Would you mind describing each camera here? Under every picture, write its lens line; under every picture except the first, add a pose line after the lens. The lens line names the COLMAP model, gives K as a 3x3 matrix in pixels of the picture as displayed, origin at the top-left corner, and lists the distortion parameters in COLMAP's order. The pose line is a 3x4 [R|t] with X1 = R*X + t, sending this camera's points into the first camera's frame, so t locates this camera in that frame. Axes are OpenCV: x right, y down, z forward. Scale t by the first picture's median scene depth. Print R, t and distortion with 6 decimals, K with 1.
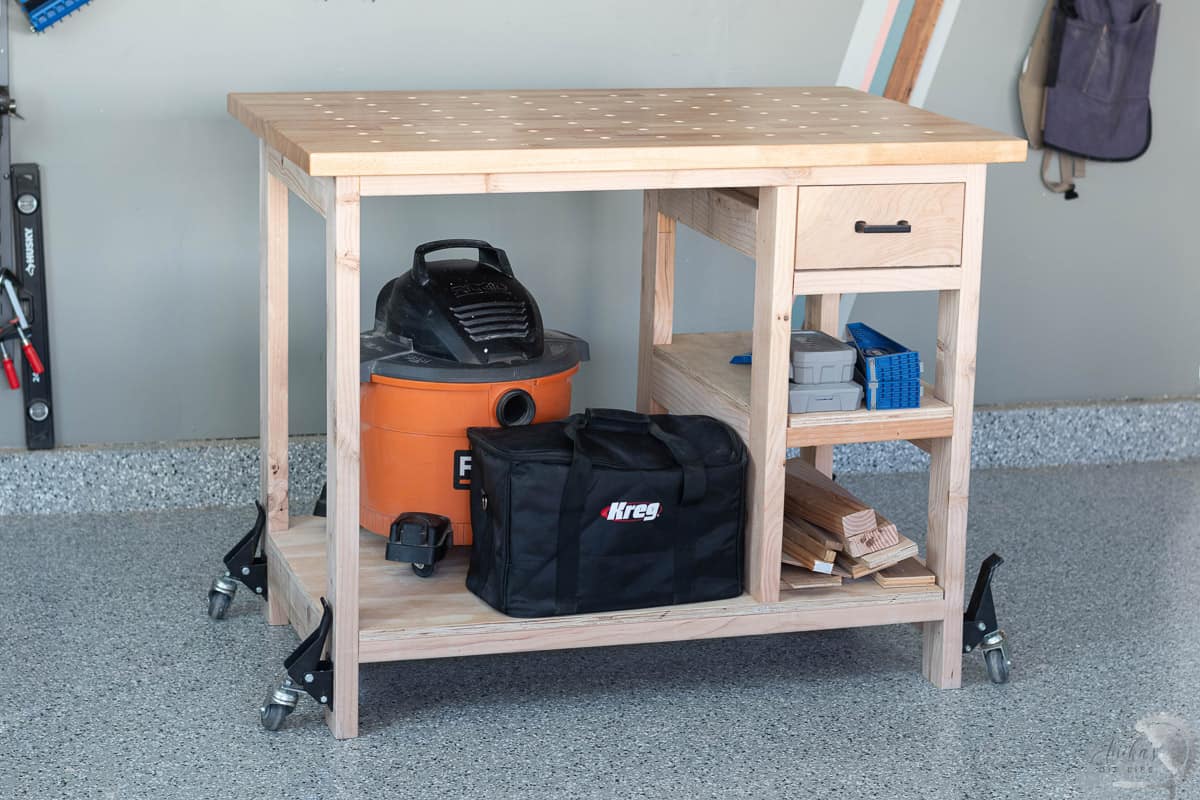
lens RADIAL K [[1420.6, 0, 600.5], [0, 1420.6, 335.7], [0, 0, 1]] dist [0.012617, -0.029638]
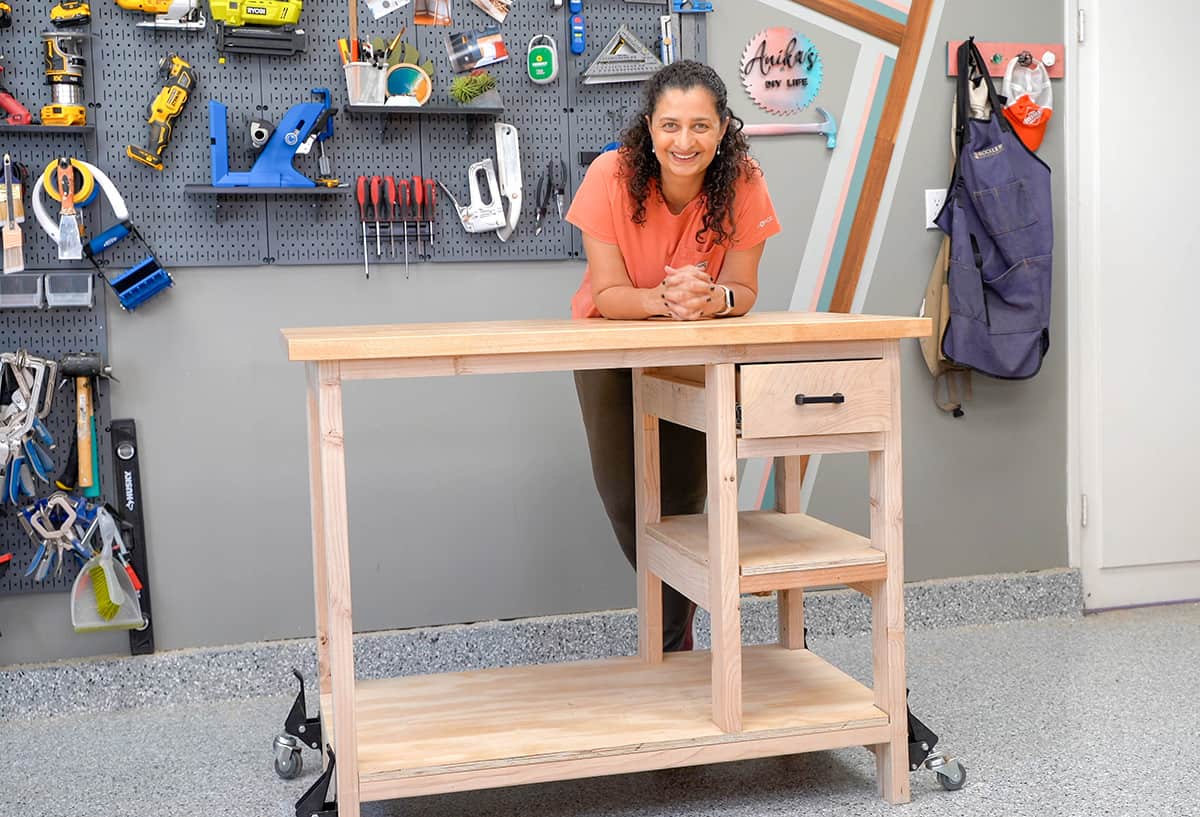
lens RADIAL K [[1466.7, 0, 600.0], [0, 1466.7, 408.5], [0, 0, 1]] dist [0.012112, 0.022497]
pose [[0.997435, -0.045598, 0.055183, -0.066340], [0.047485, 0.998314, -0.033396, -0.065391], [-0.053568, 0.035930, 0.997918, -0.255858]]
